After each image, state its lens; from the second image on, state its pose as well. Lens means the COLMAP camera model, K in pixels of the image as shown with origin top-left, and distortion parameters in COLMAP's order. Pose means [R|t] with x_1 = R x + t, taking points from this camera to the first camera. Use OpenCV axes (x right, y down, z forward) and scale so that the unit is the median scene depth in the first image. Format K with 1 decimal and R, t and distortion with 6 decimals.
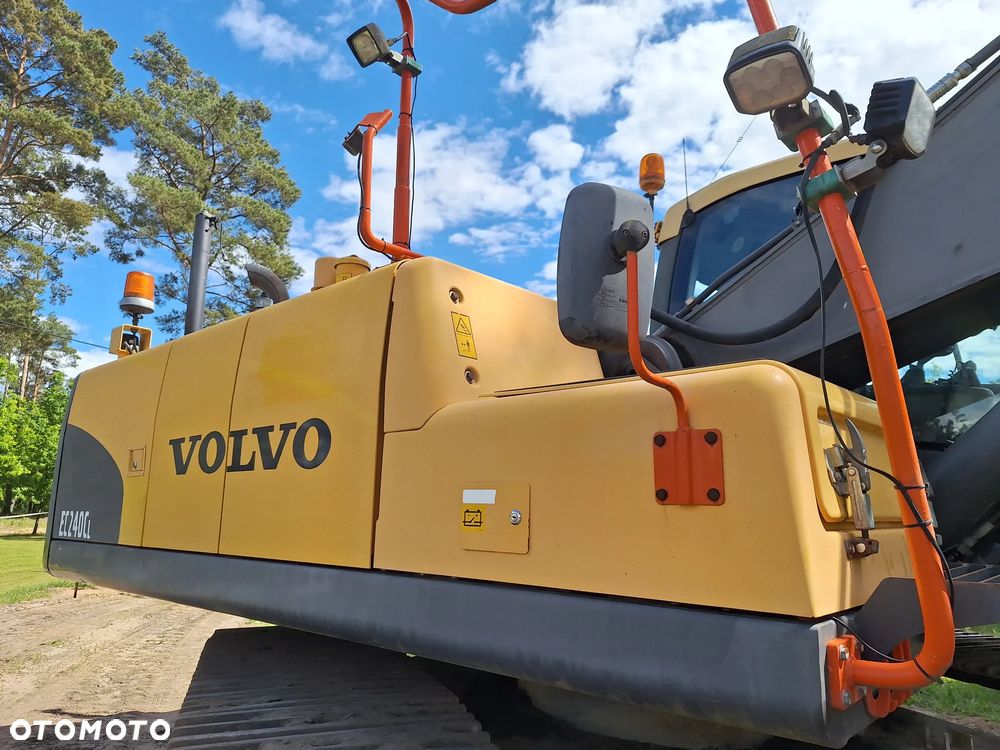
lens RADIAL K [[691.1, 0, 502.7], [0, 691.1, 377.3], [0, 0, 1]] dist [0.090321, -0.094753]
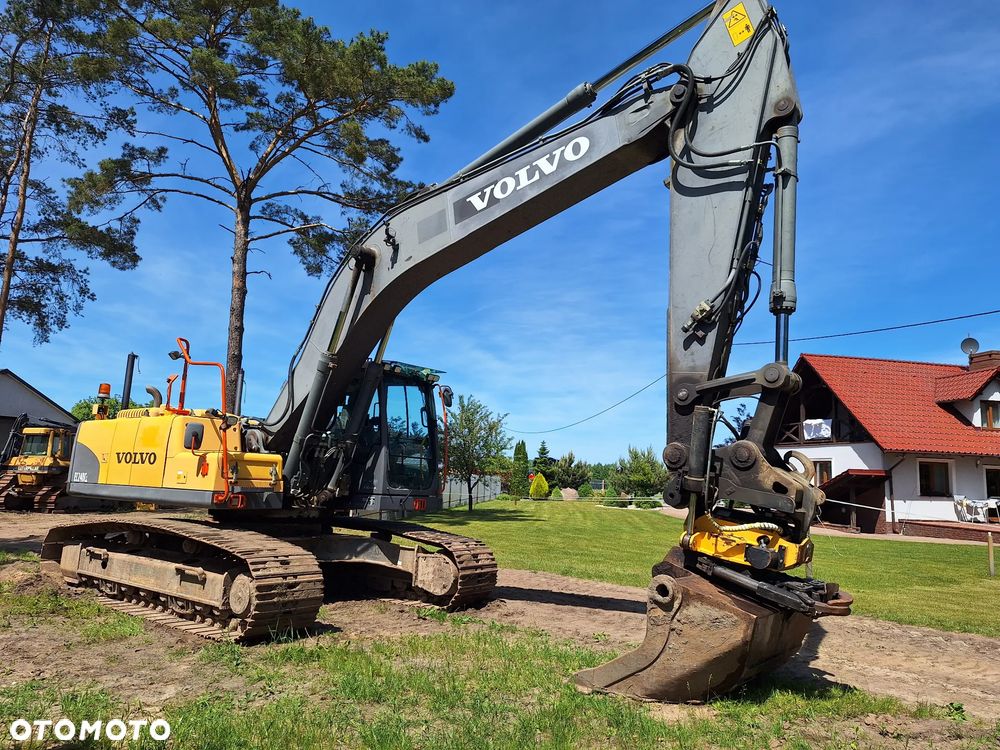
lens RADIAL K [[691.1, 0, 504.3], [0, 691.1, 373.8], [0, 0, 1]] dist [0.090321, -0.094753]
pose [[0.996259, 0.043904, 0.074428, 1.353976], [-0.045737, 0.998686, 0.023105, -0.550062], [-0.073316, -0.026423, 0.996959, -3.033117]]
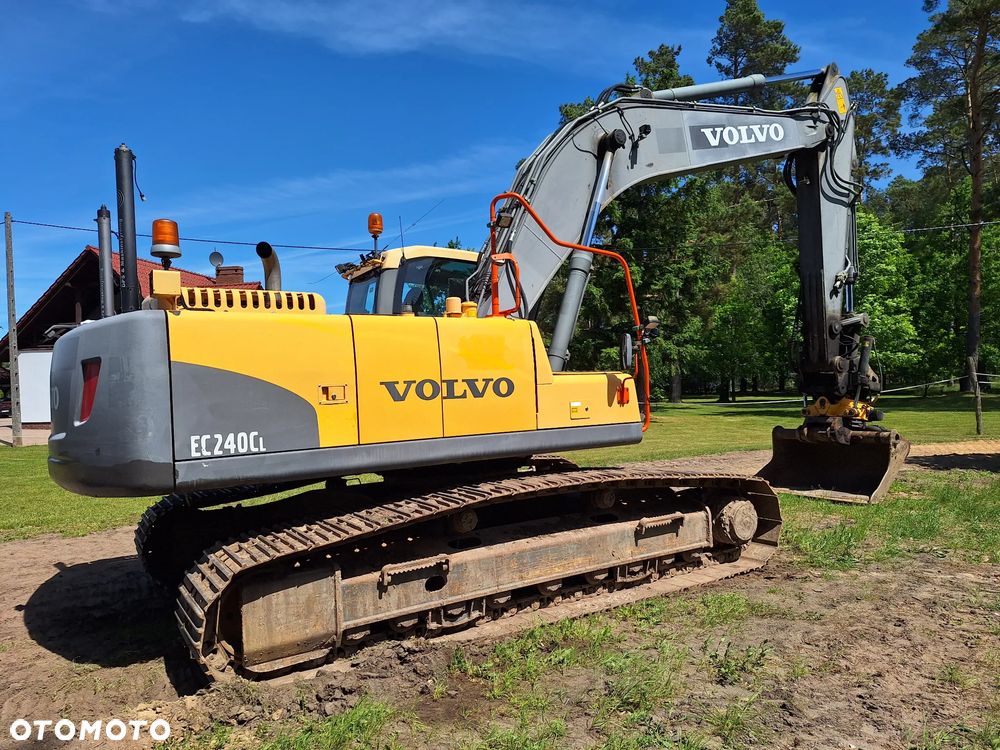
lens RADIAL K [[691.1, 0, 514.2], [0, 691.1, 381.9], [0, 0, 1]] dist [0.090321, -0.094753]
pose [[0.248410, -0.012567, 0.968573, -2.486209], [-0.134571, 0.989772, 0.047355, -0.044943], [-0.959262, -0.142105, 0.244179, 0.317868]]
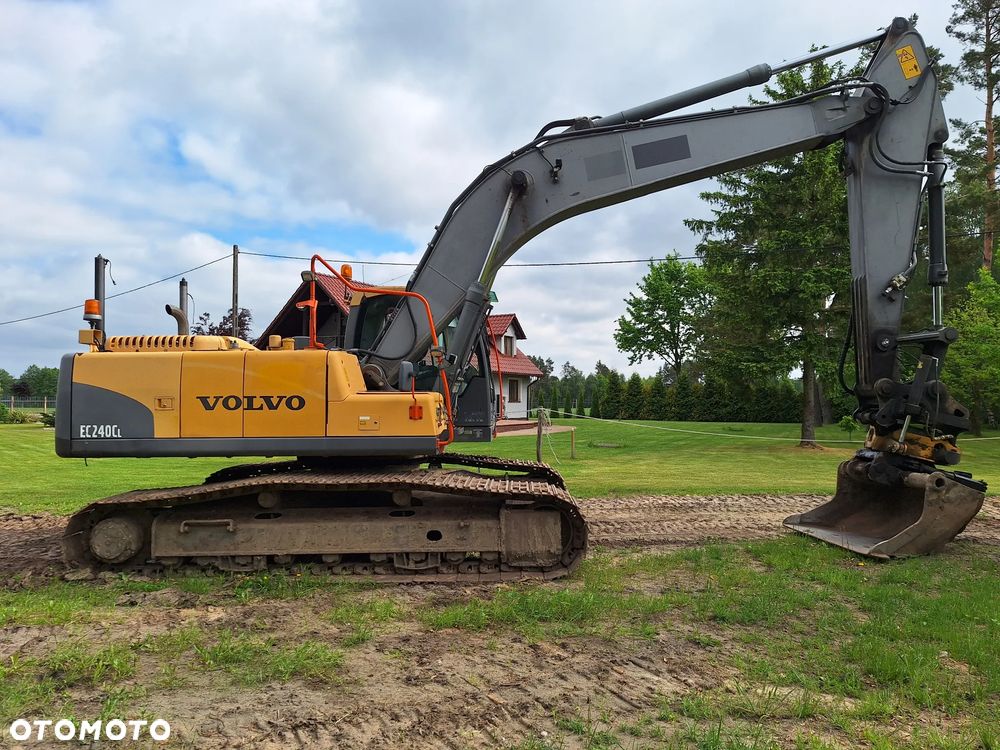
lens RADIAL K [[691.1, 0, 505.9], [0, 691.1, 365.2], [0, 0, 1]] dist [0.090321, -0.094753]
pose [[0.765801, 0.013479, 0.642936, -1.527245], [-0.103671, 0.989291, 0.102741, -0.493440], [-0.634666, -0.145333, 0.758998, -2.005735]]
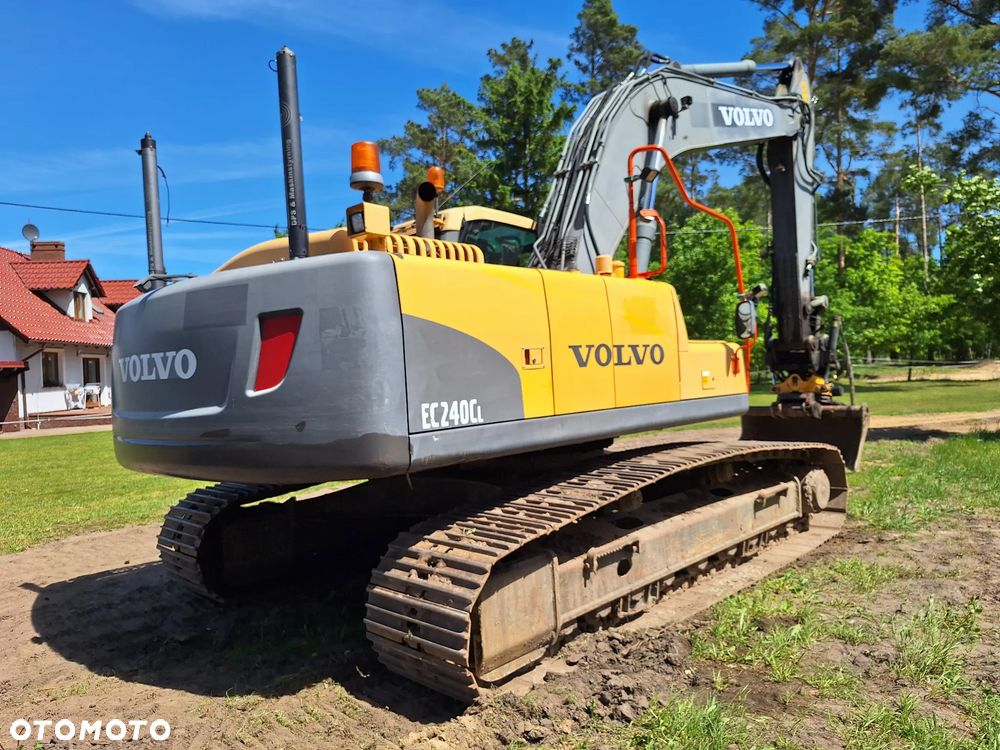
lens RADIAL K [[691.1, 0, 506.3], [0, 691.1, 378.9], [0, 0, 1]] dist [0.090321, -0.094753]
pose [[0.021088, -0.020157, 0.999574, -2.424667], [-0.133461, 0.990792, 0.022795, 0.176769], [-0.990830, -0.133885, 0.018204, 1.330197]]
